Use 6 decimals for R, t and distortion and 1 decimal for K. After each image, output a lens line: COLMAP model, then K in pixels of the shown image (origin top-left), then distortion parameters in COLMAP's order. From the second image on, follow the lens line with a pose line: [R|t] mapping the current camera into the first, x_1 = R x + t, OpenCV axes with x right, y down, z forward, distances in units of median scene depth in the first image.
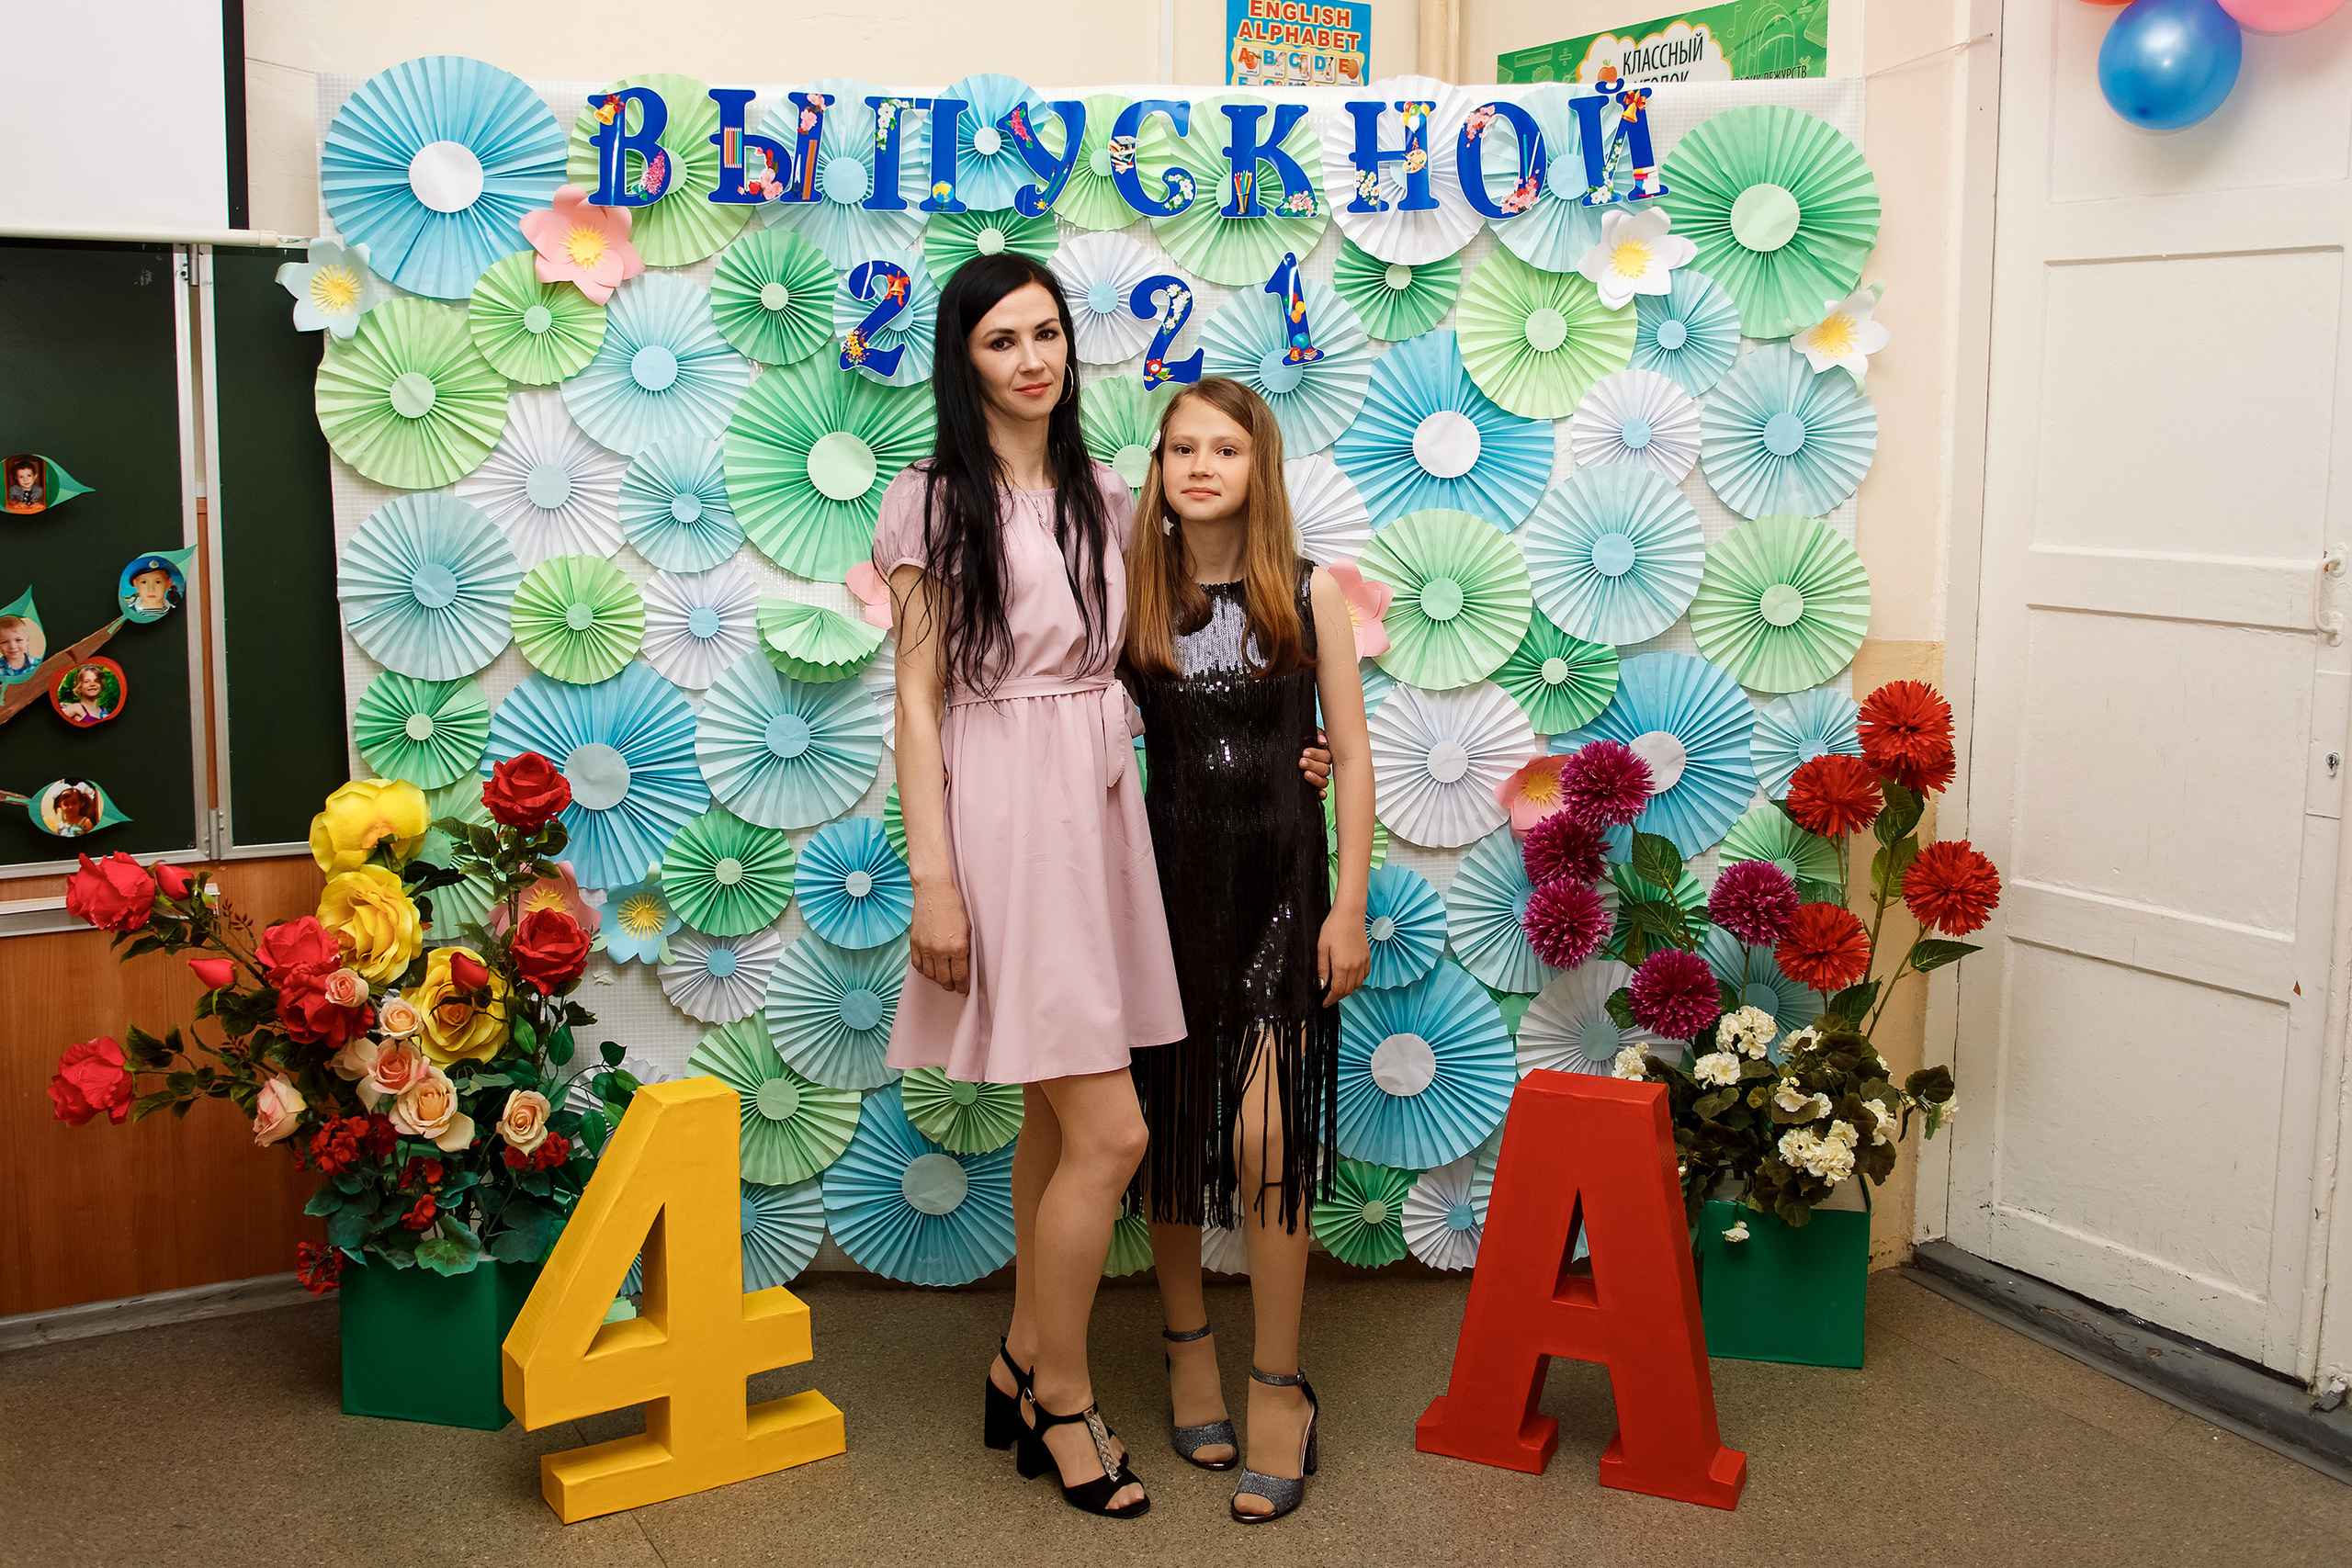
lens RADIAL K [[2548.8, 0, 1190.1], [0, 2548.8, 642.8], [0, 0, 1]] dist [-0.016912, 0.000000]
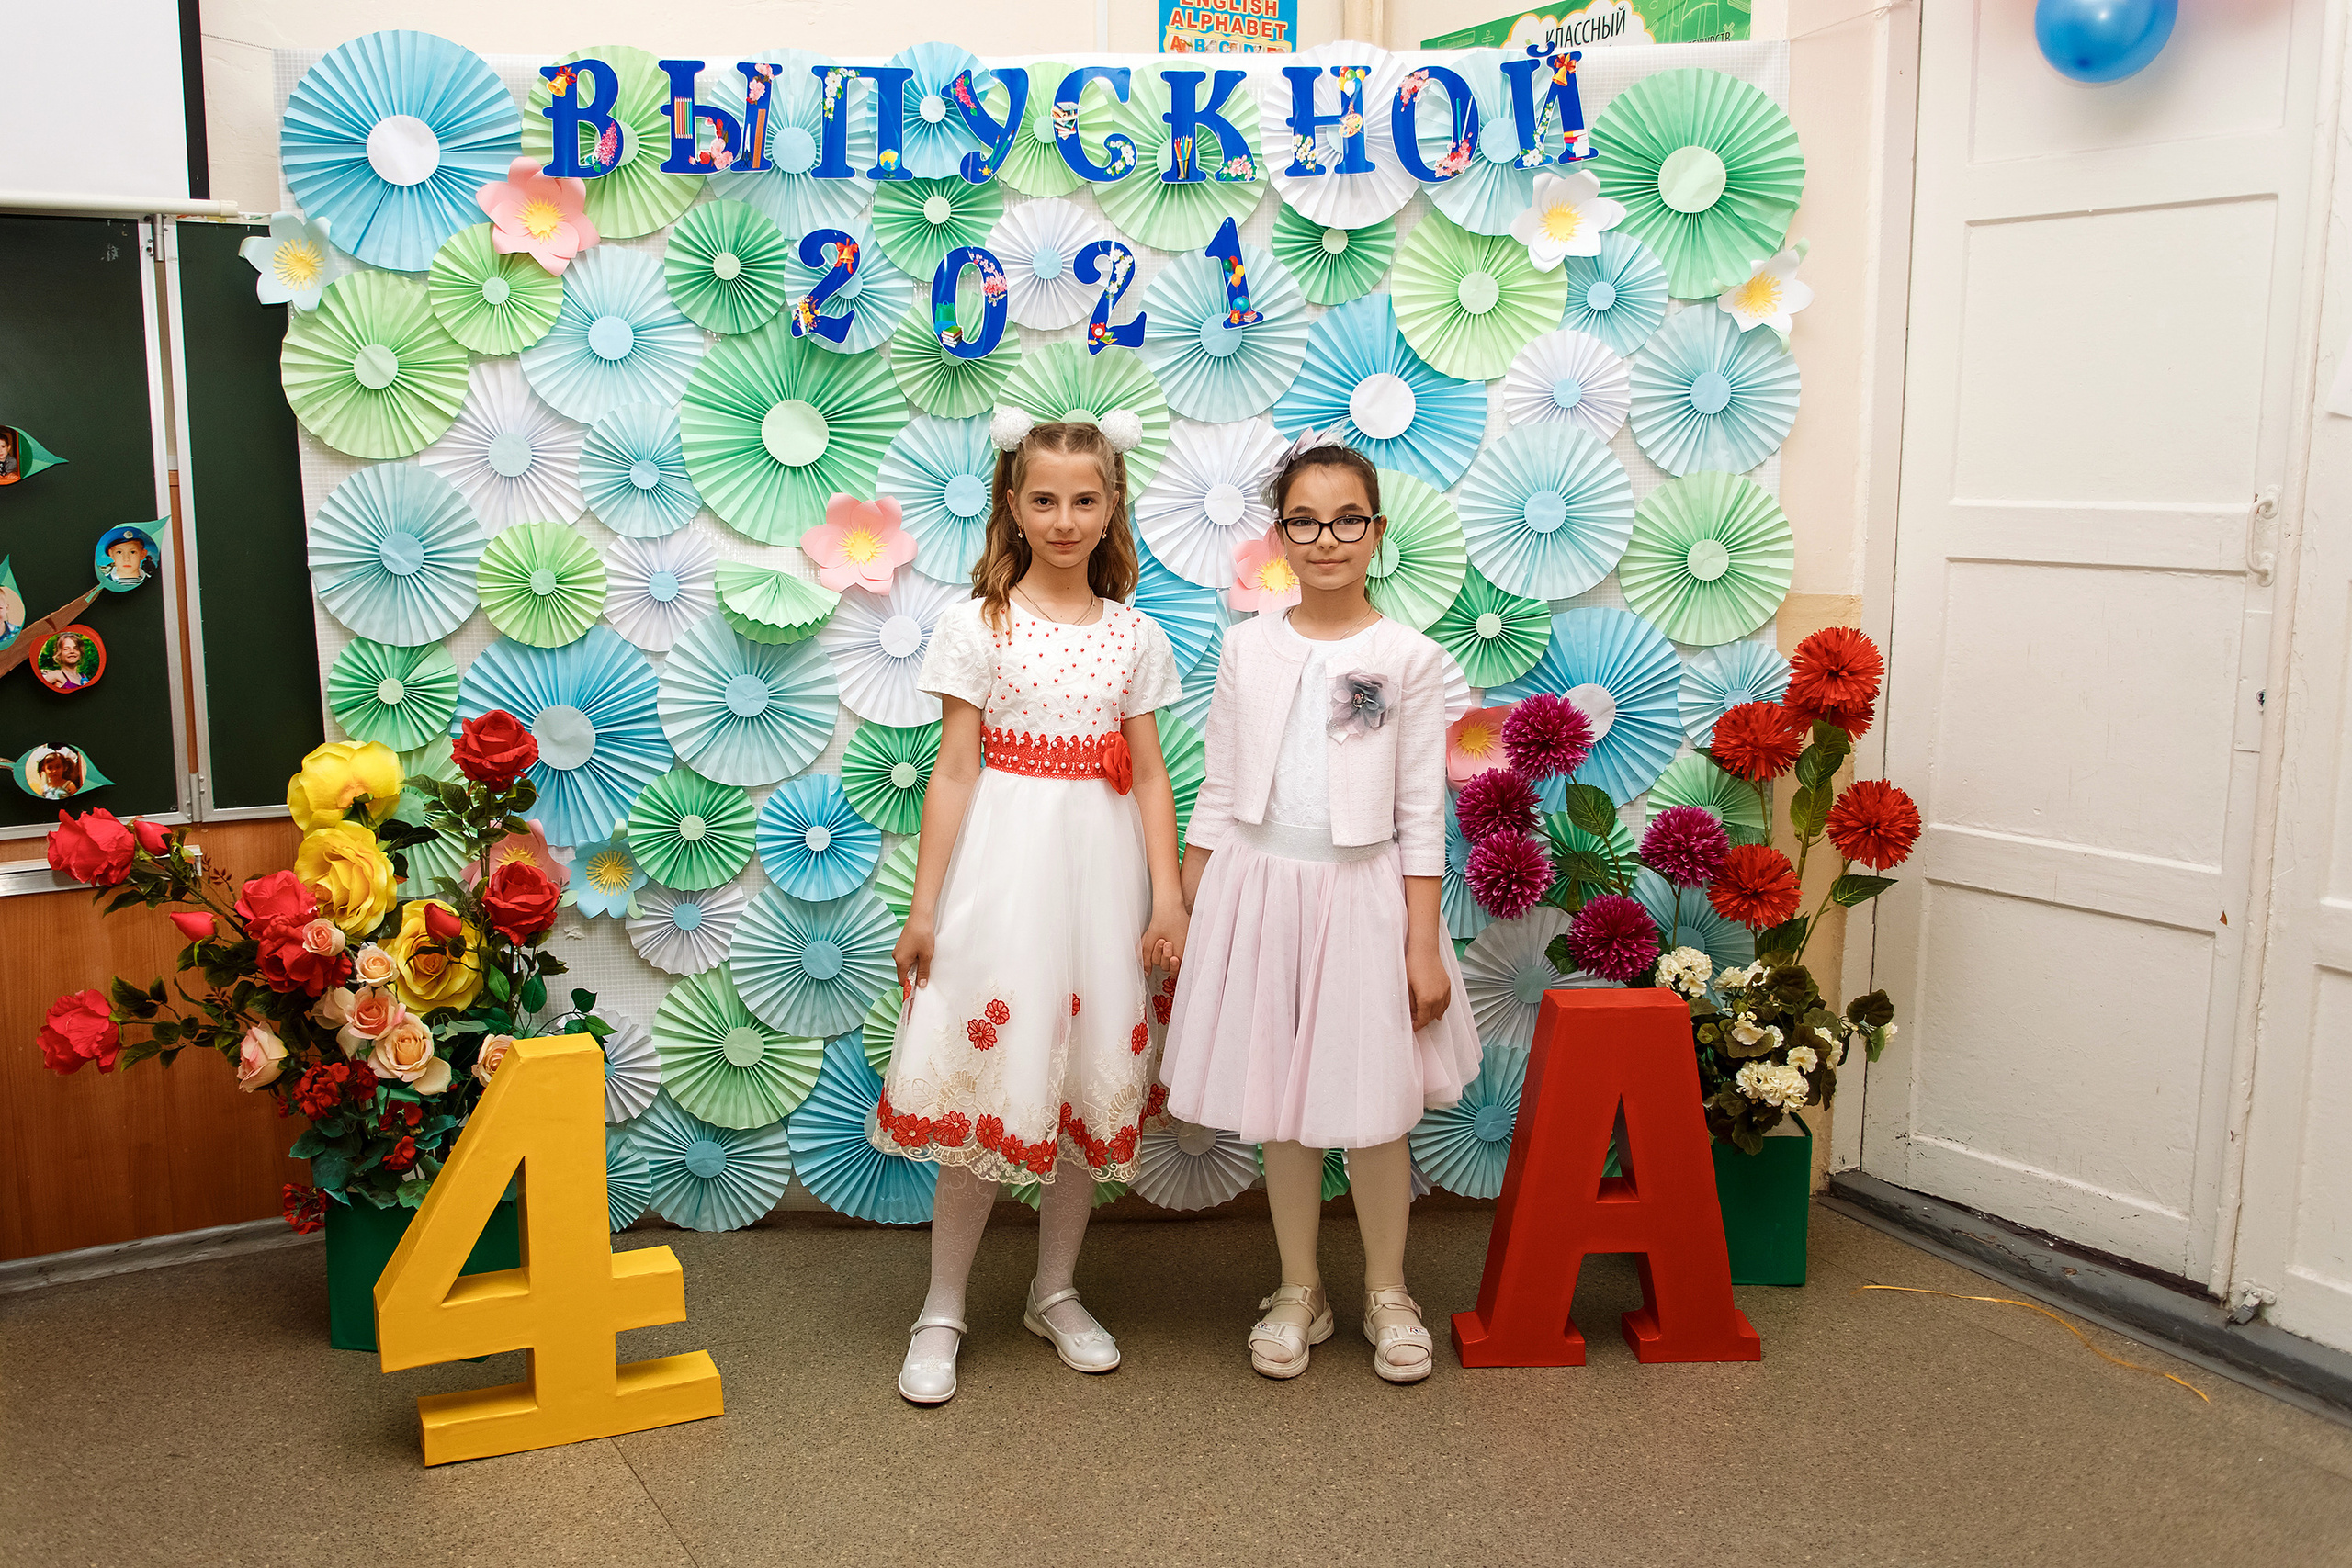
lens RADIAL K [[2285.9, 0, 1100.7], [0, 2285.9, 781.4], [0, 0, 1]] dist [-0.018164, 0.008716]
pose [[0.999932, -0.011502, -0.002051, -0.013221], [0.011579, 0.999022, 0.042672, 0.033524], [0.001558, -0.042693, 0.999087, 0.073766]]
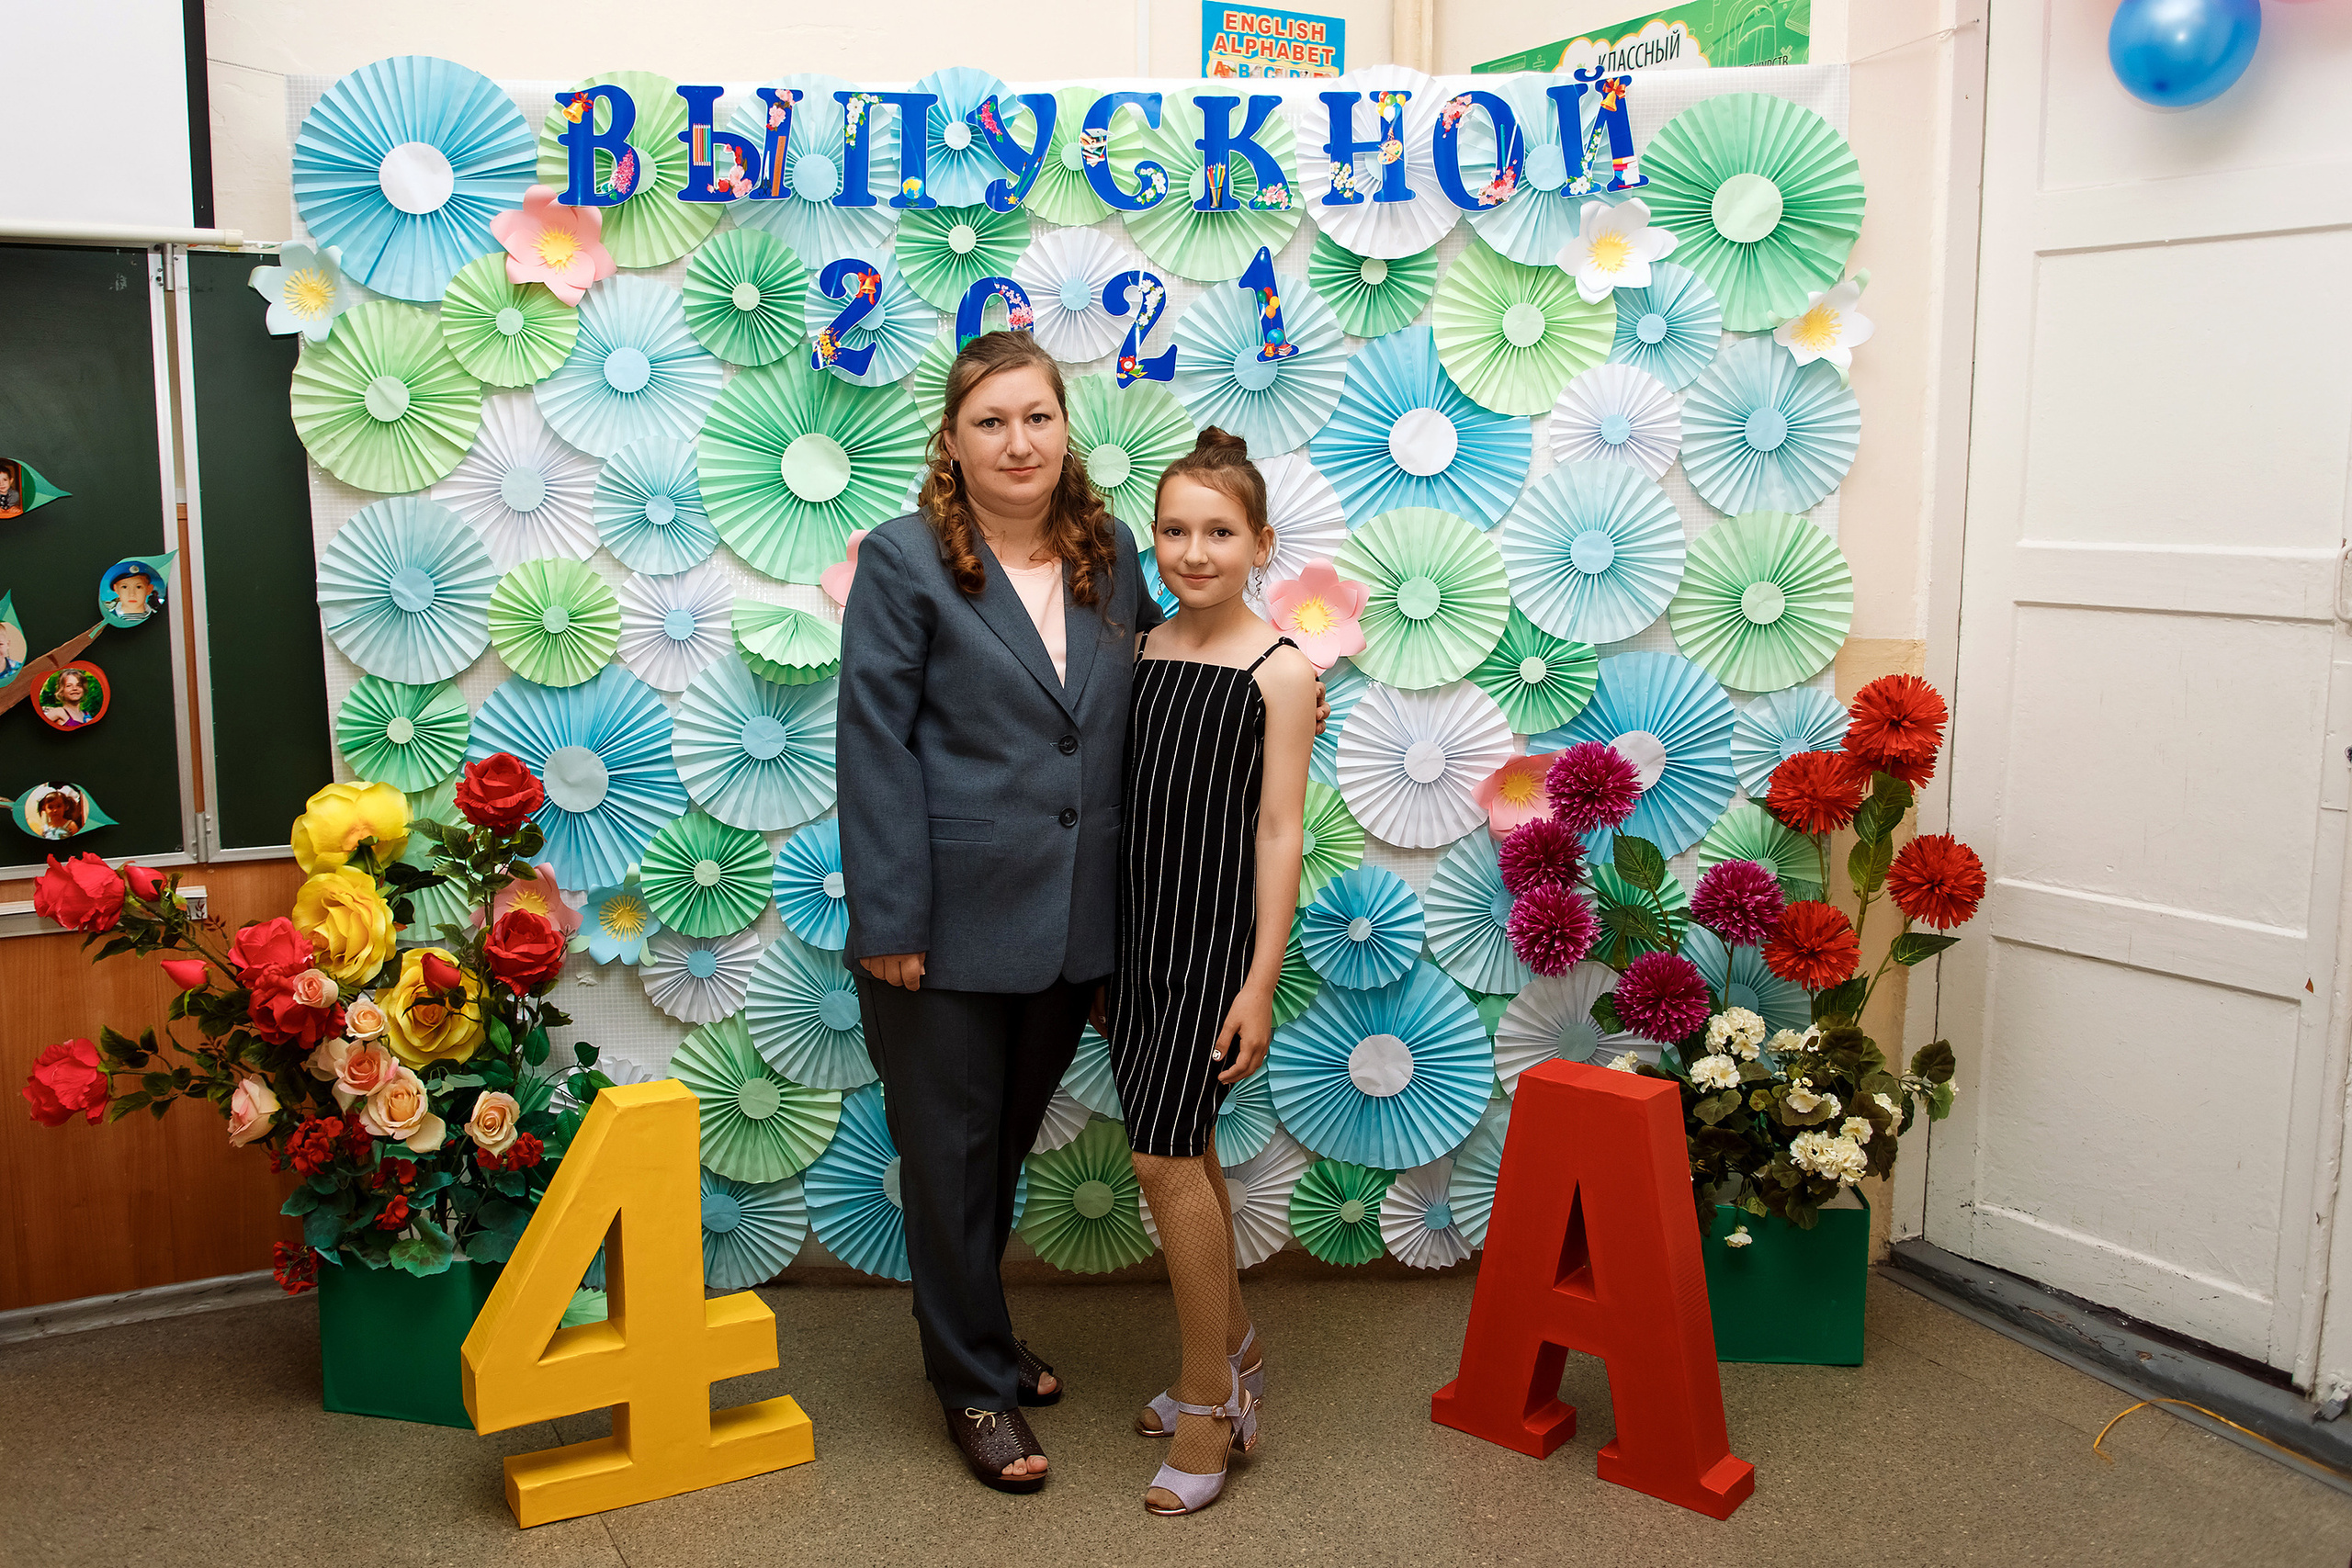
lens RADIAL K [[2239.4, 0, 1125.8], [0, 2239.4, 747.0], [0, 0, 1]] dist [-0.019227, 0.008364]
pose [[0.999497, -0.004053, -0.031455, 0.012095], [0.004816, 0.999695, 0.024203, 0.019605], [0.031347, -0.024343, 0.999212, 0.125839]]
